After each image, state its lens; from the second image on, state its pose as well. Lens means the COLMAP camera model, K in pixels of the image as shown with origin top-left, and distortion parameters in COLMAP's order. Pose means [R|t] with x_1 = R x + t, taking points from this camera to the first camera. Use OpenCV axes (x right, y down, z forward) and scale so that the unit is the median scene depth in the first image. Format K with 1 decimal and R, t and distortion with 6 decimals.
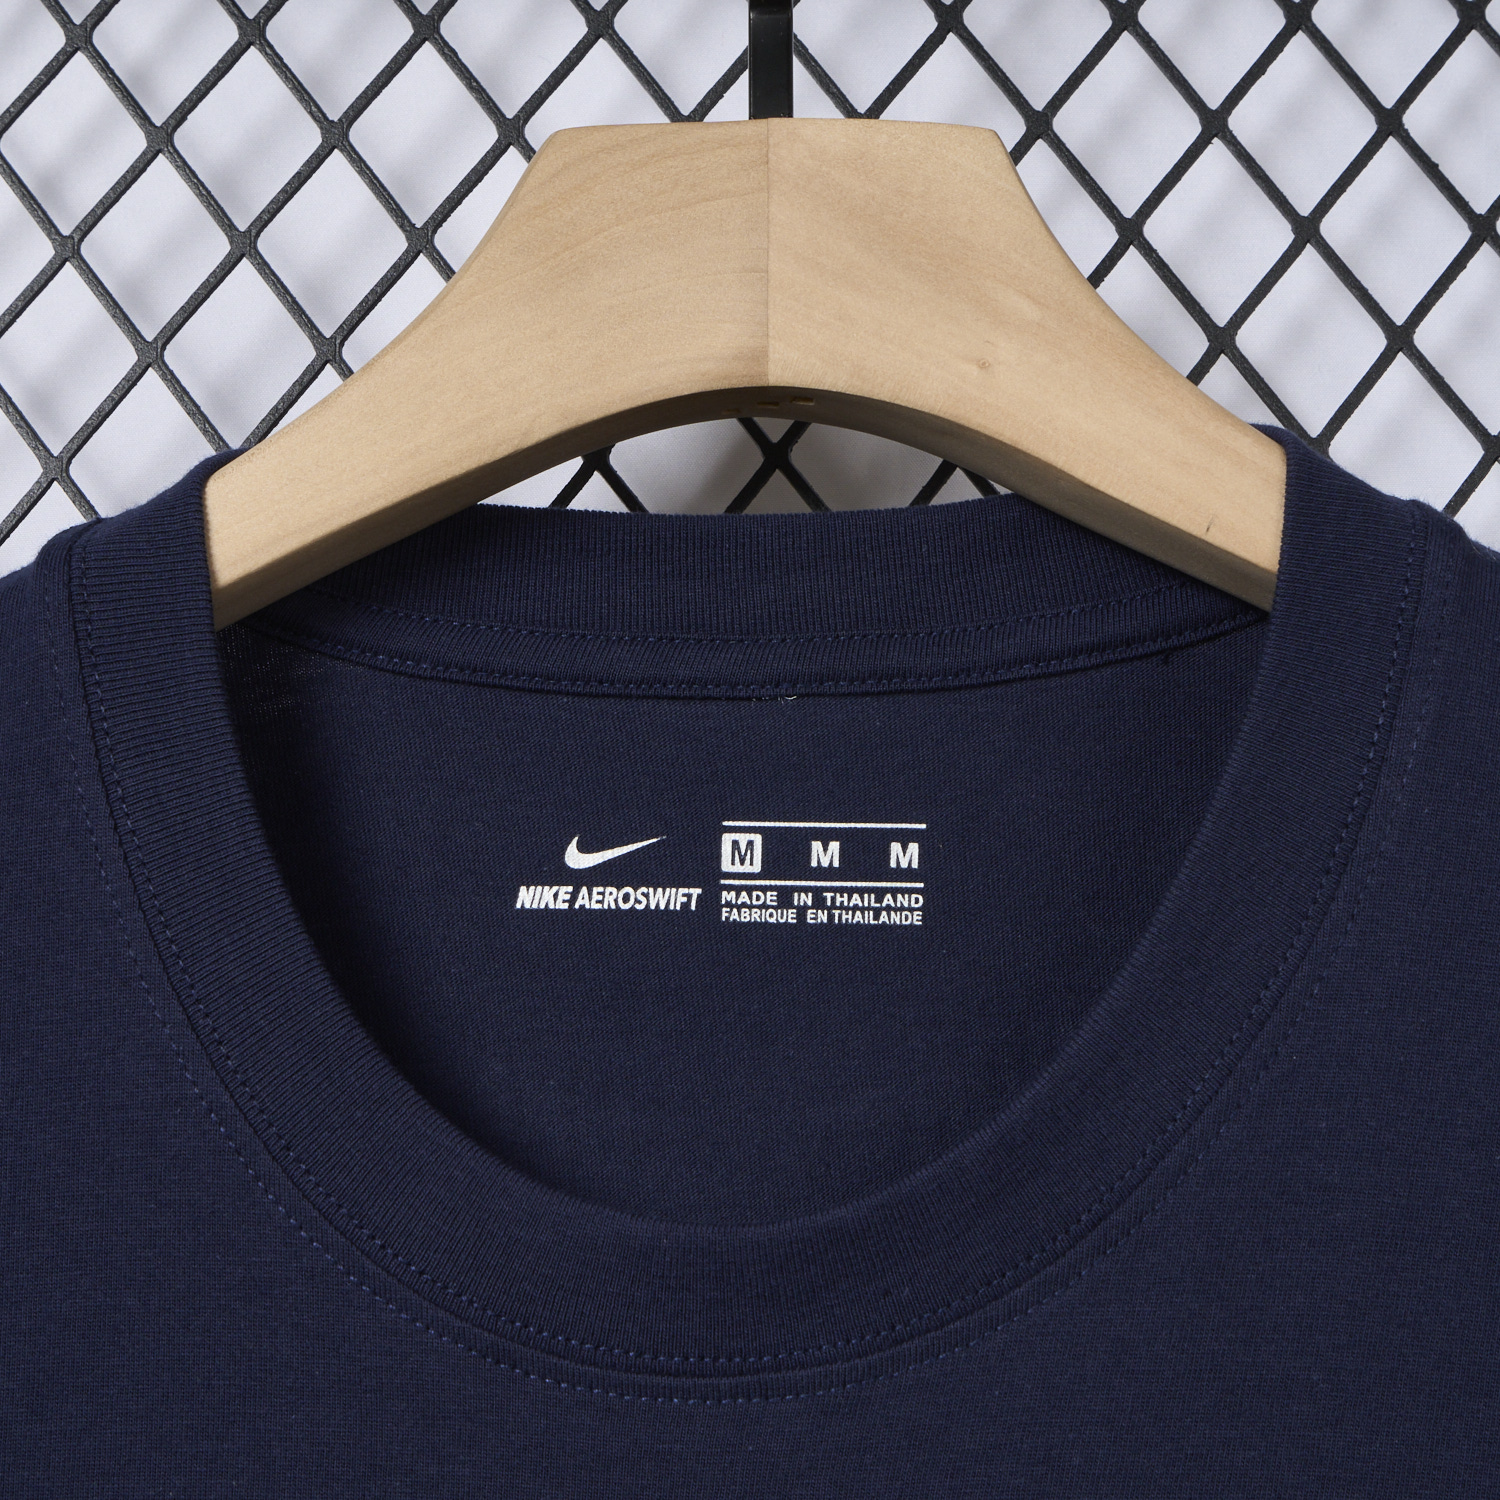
lens RADIAL K [[5836.4, 0, 751.2], [0, 5836.4, 750.0], [0, 0, 1]] dist [0.127782, 0.000000]
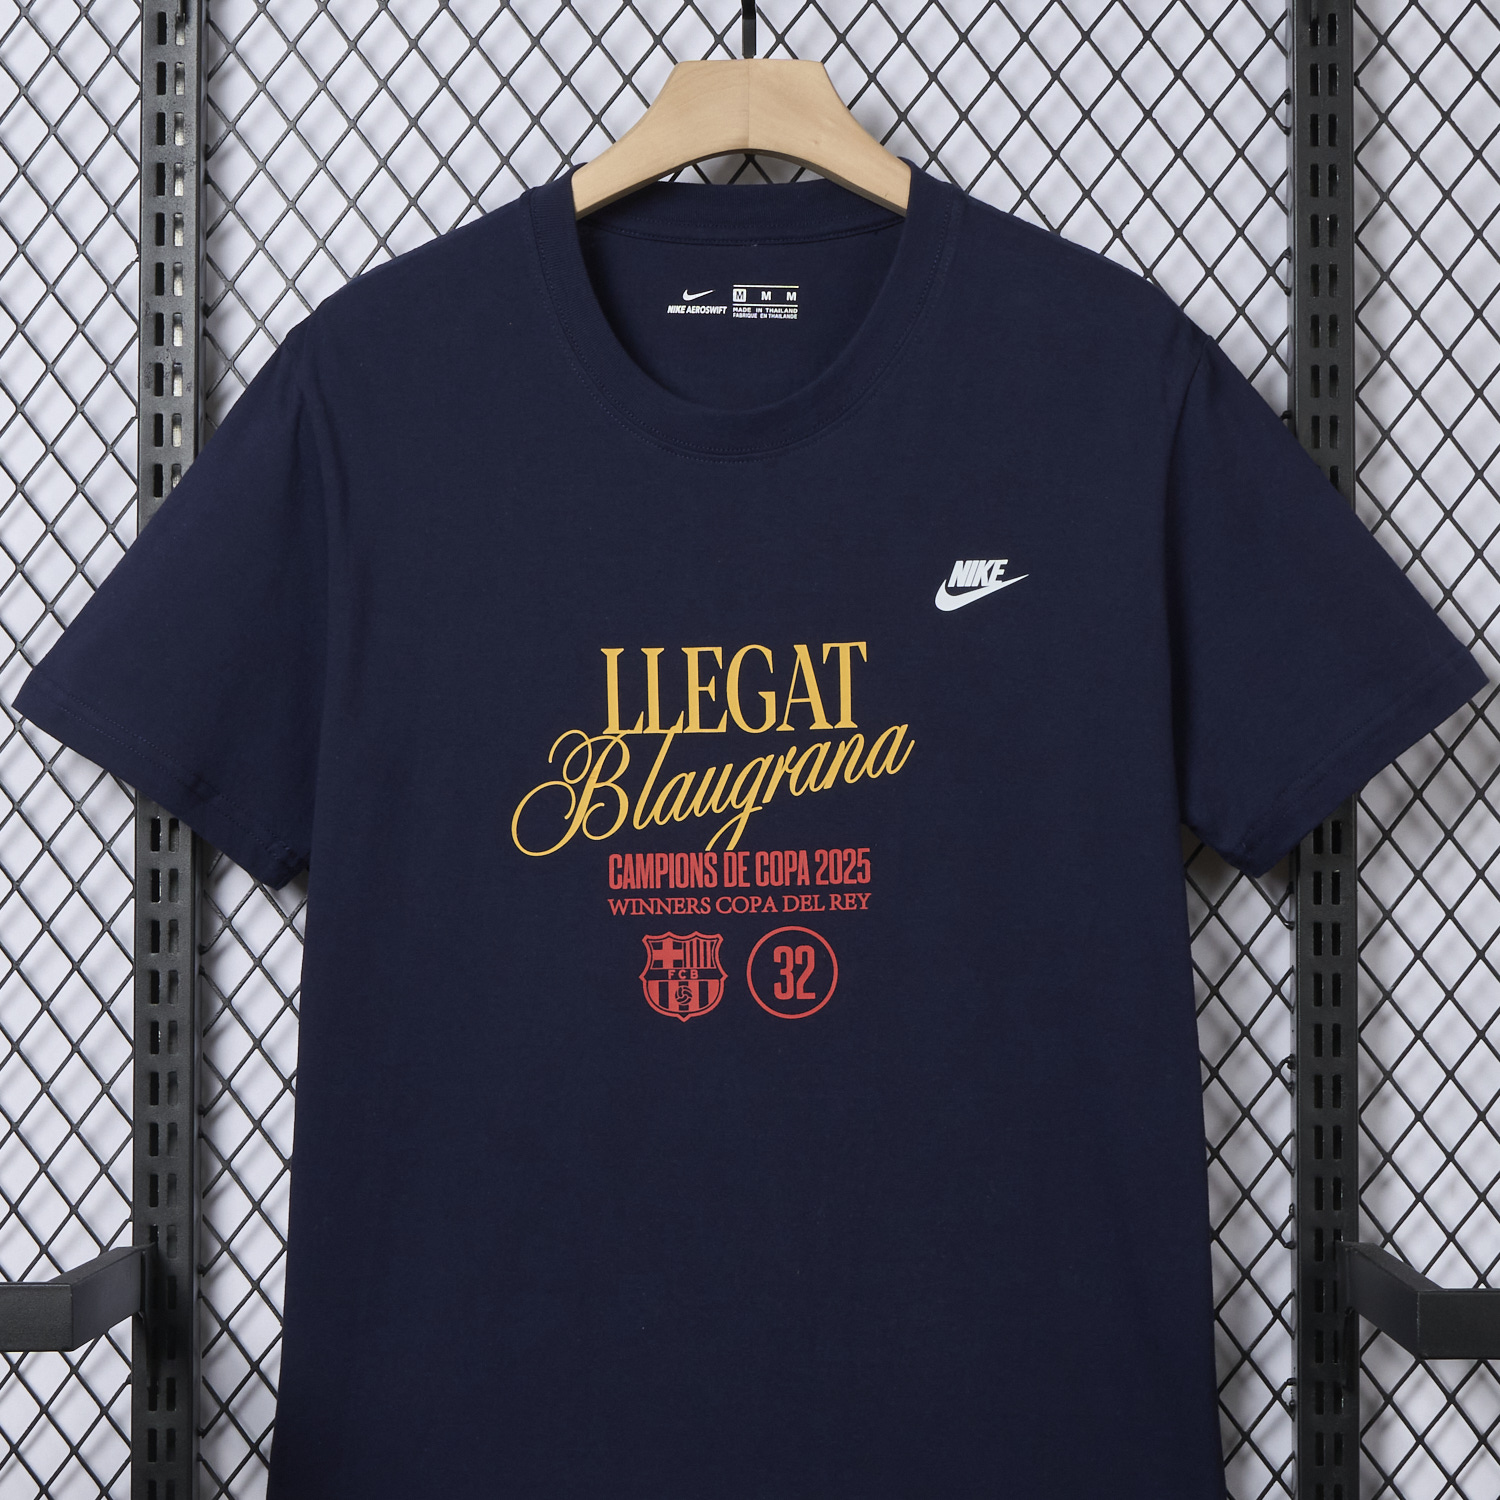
lens RADIAL K [[5836.4, 0, 748.8], [0, 5836.4, 761.1], [0, 0, 1]] dist [0.127782, 0.000000]
pose [[0.999953, 0.002254, 0.009425, -0.025718], [-0.003290, 0.993774, 0.111363, -0.083197], [-0.009115, -0.111389, 0.993735, -2.146463]]
